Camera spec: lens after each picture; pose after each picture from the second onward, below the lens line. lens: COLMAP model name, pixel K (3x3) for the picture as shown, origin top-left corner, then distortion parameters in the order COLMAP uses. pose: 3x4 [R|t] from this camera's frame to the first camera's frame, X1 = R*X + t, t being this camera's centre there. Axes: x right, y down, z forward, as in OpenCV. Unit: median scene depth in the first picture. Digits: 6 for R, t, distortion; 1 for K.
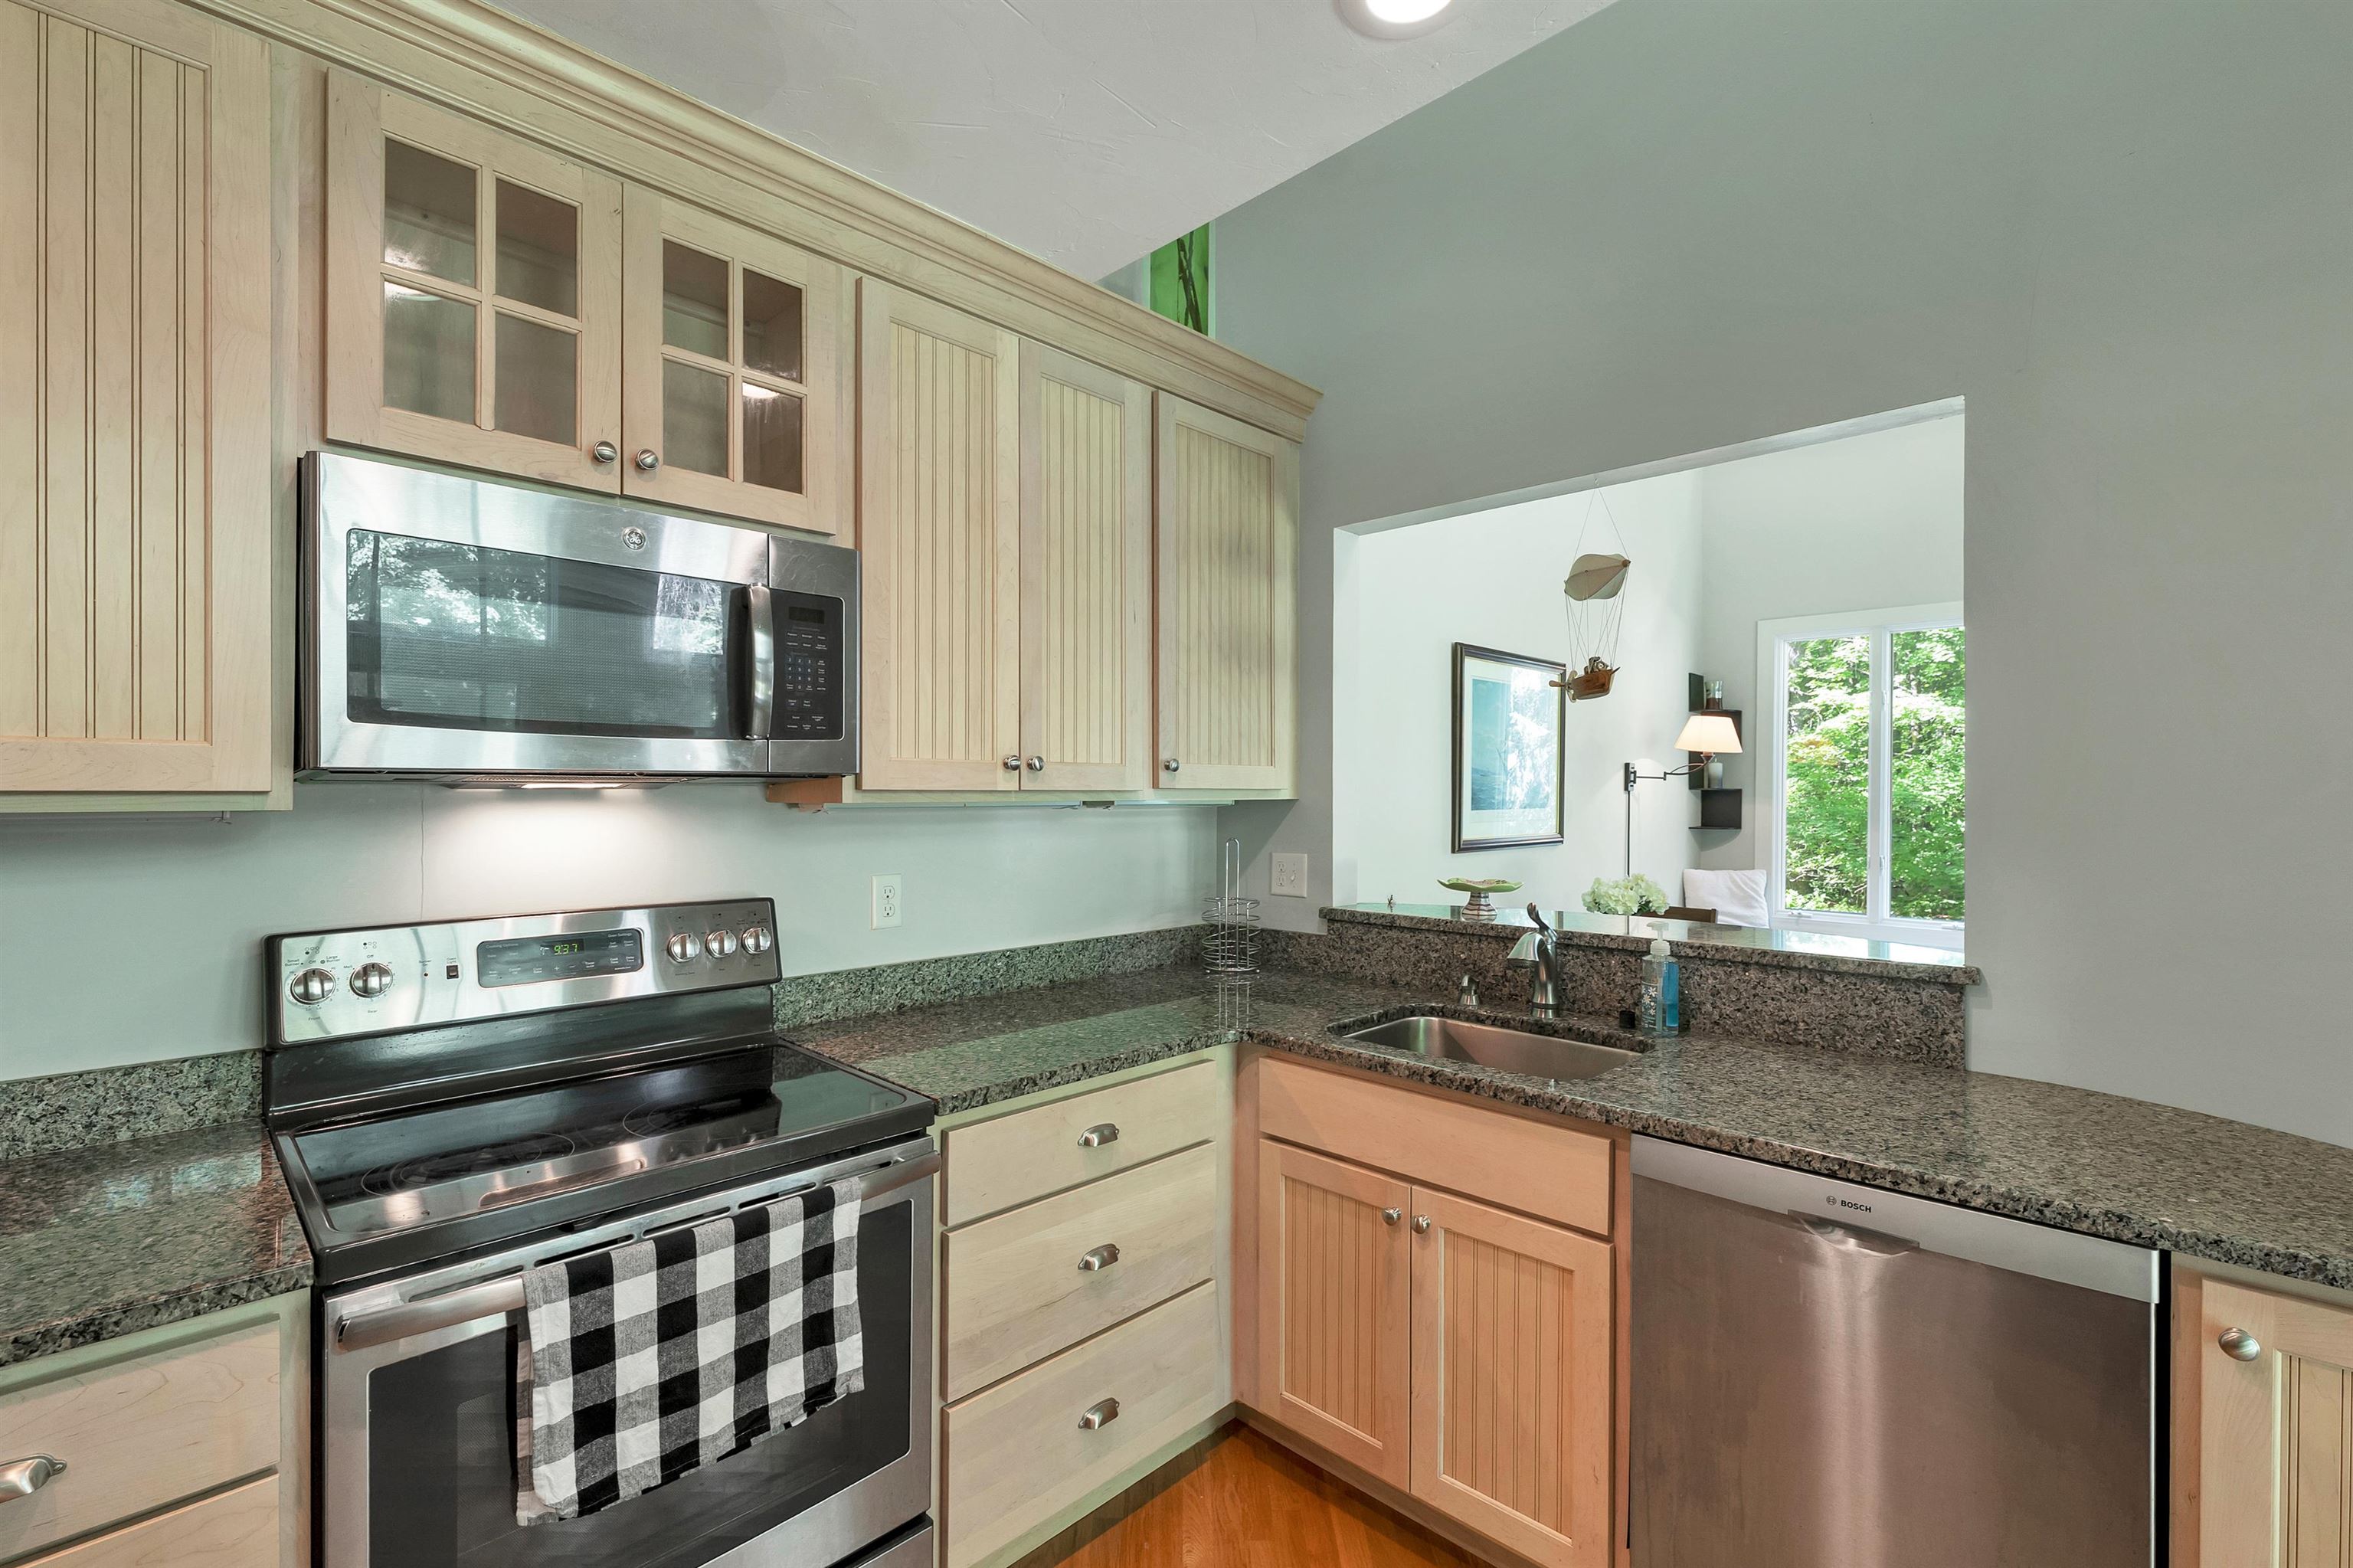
lens RADIAL K [[1010.3, 0, 1169.9], [0, 1010.3, 794.4], [0, 0, 1]] dist [-0.014487, -0.000617]
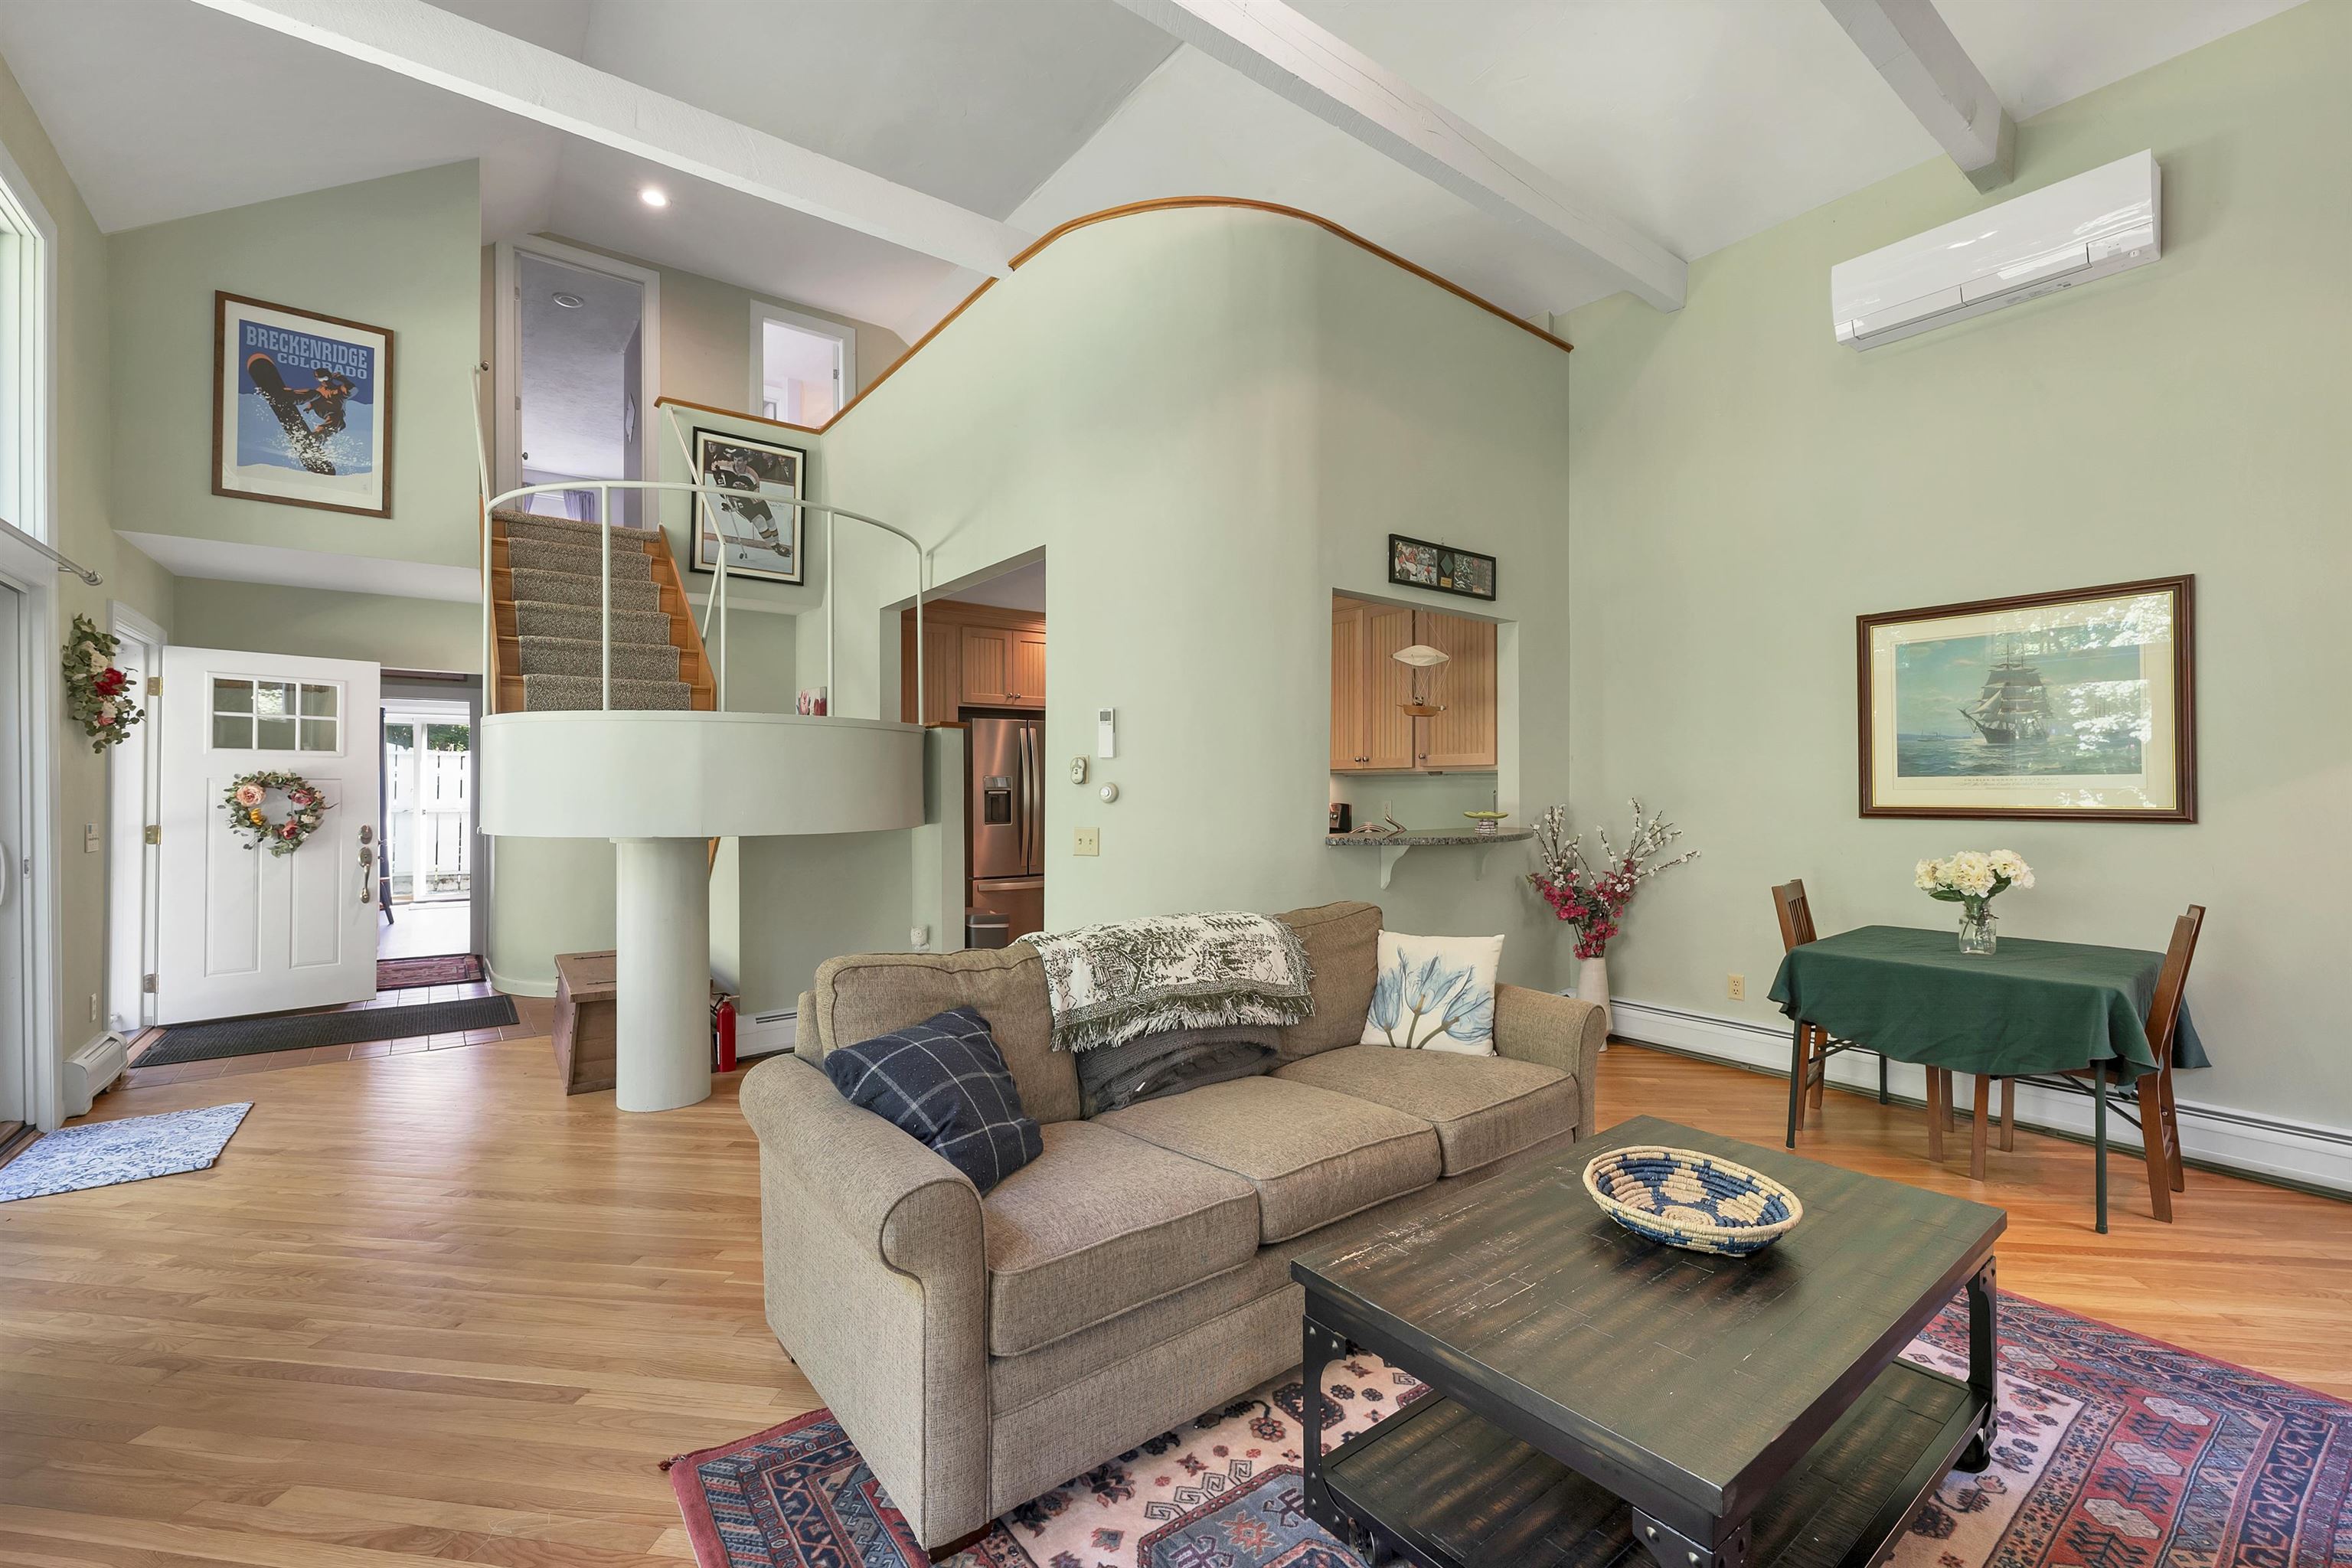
lens RADIAL K [[965.8, 0, 1178.3], [0, 965.8, 787.6], [0, 0, 1]] dist [-0.004518, 0.000993]
pose [[-0.129091, -0.004712, -0.991622, 3.158873], [0.002218, 0.999985, -0.005040, 0.075938], [0.991630, -0.002850, -0.129078, 1.019938]]
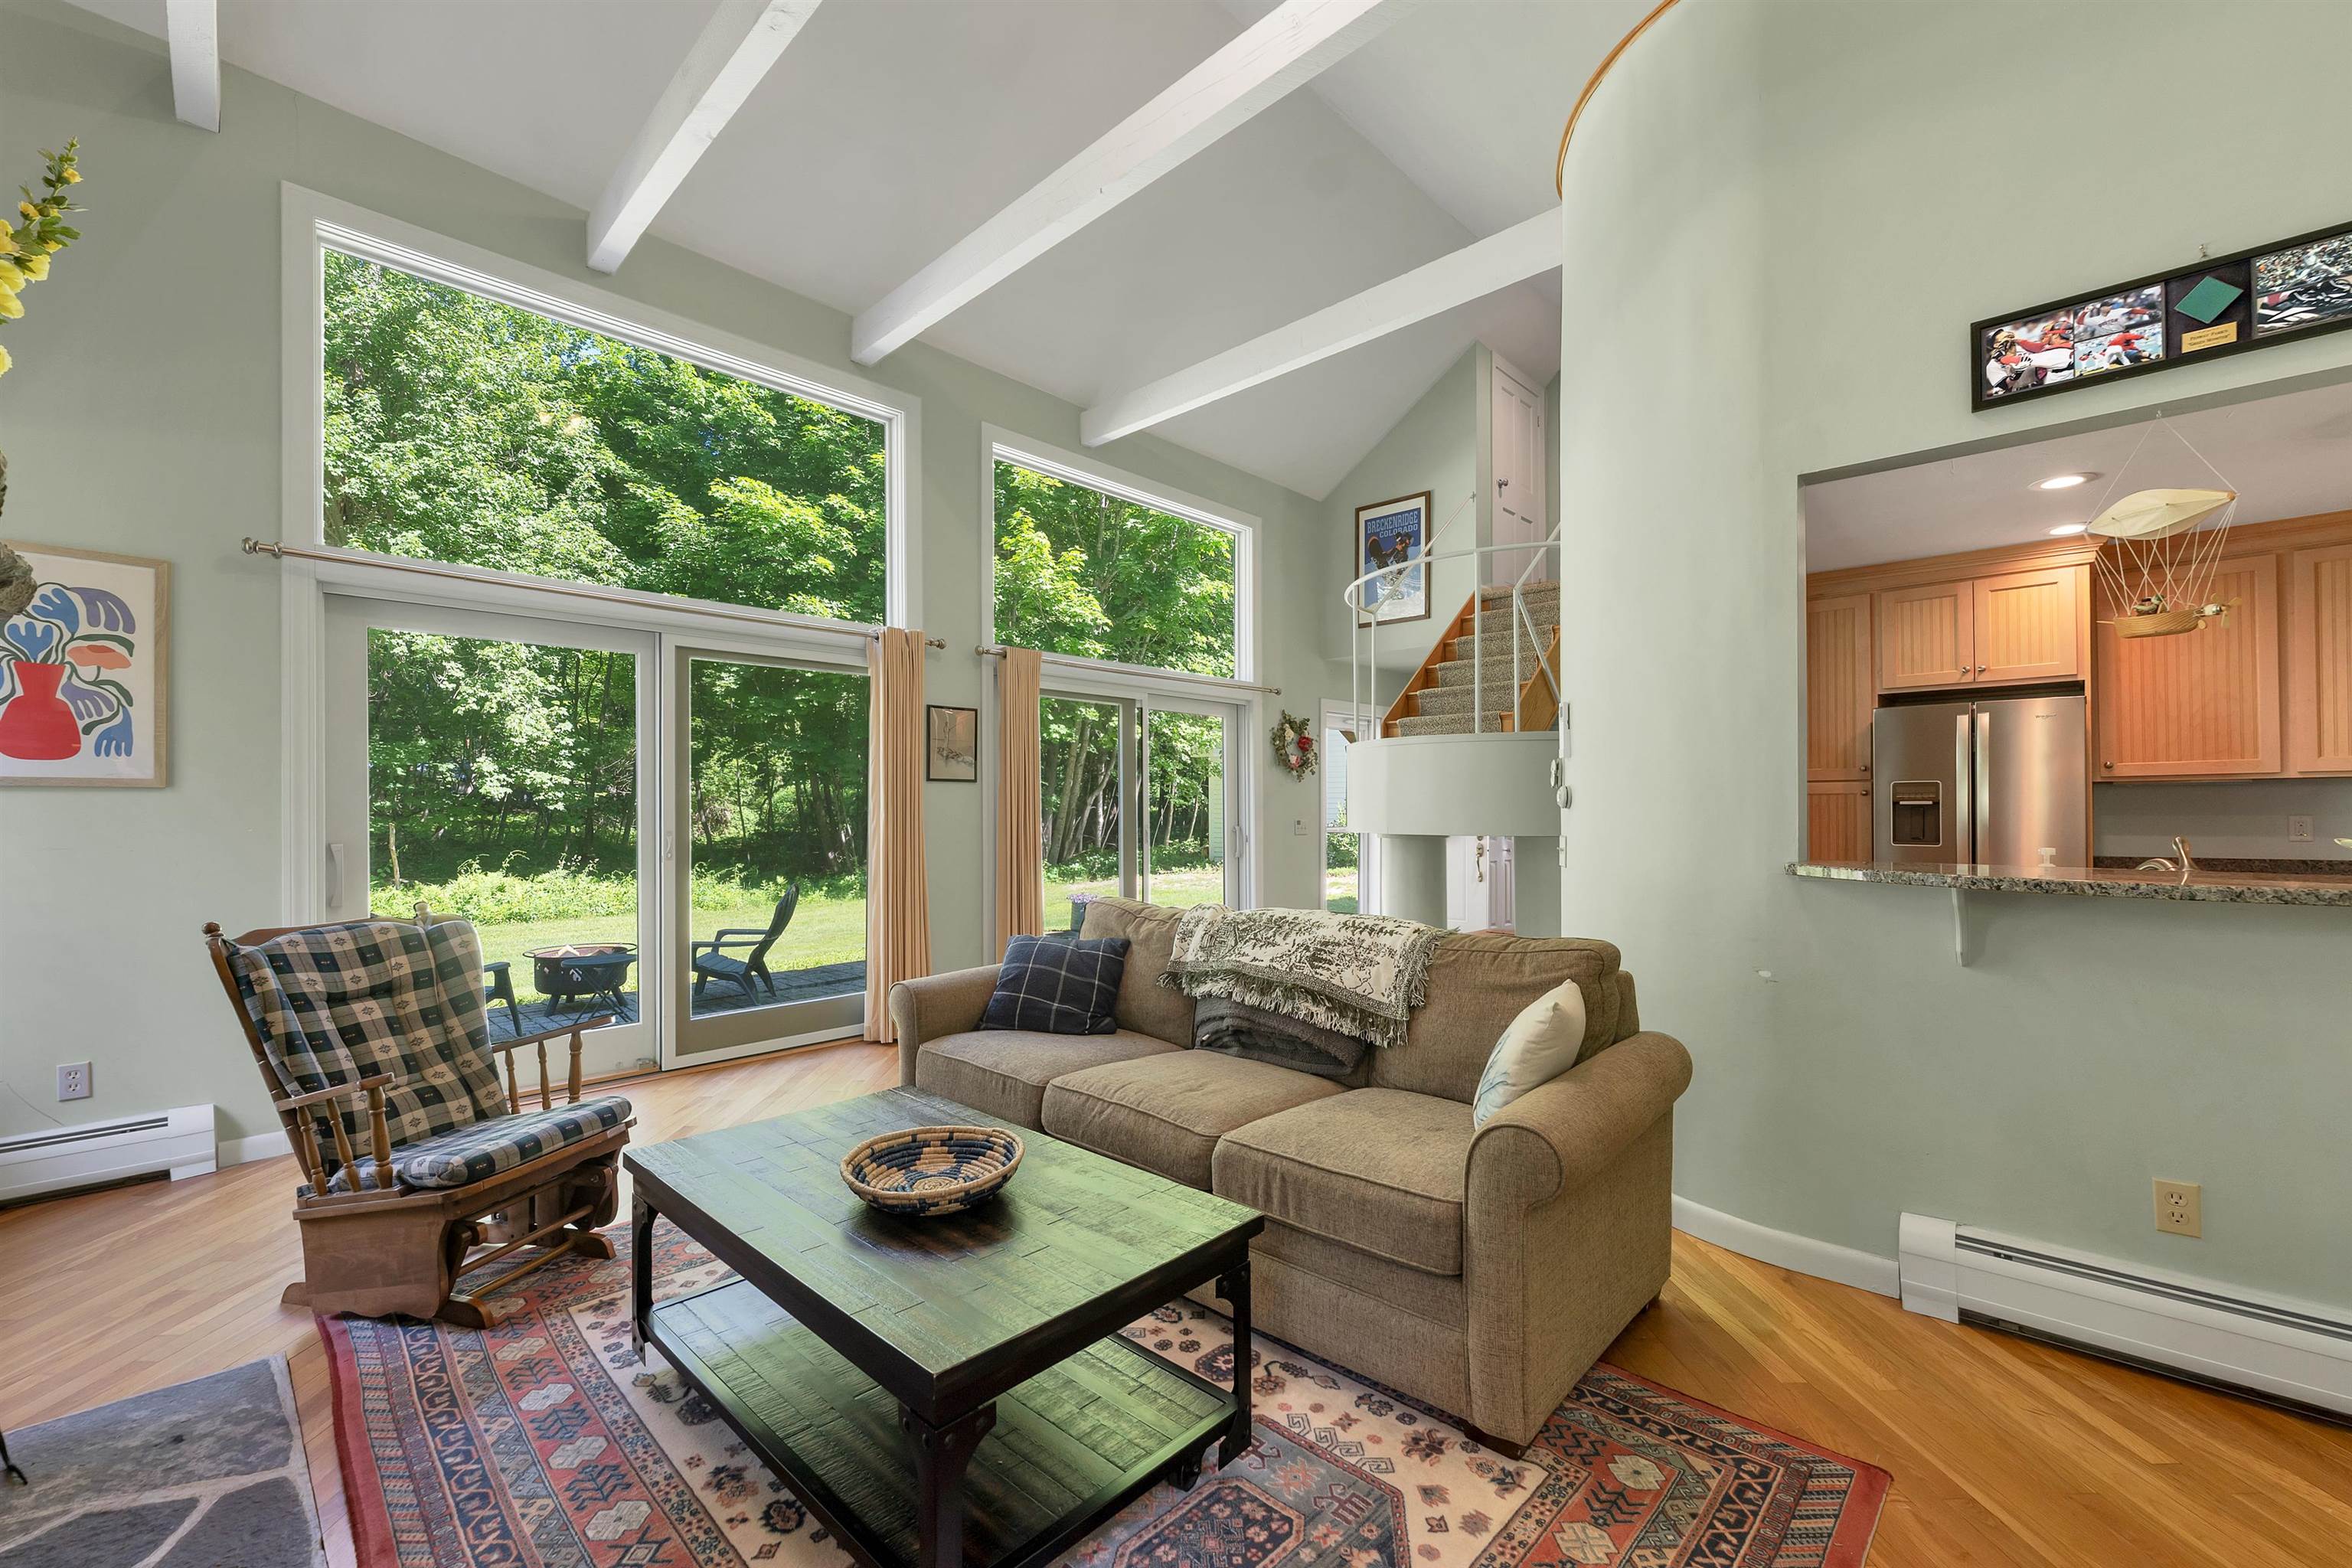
lens RADIAL K [[965.8, 0, 1165.5], [0, 965.8, 794.8], [0, 0, 1]] dist [-0.004518, 0.000993]
pose [[-0.999764, -0.004444, -0.021244, 1.862684], [-0.004114, 0.999871, -0.015528, 0.101464], [0.021310, -0.015437, -0.999654, 2.526197]]
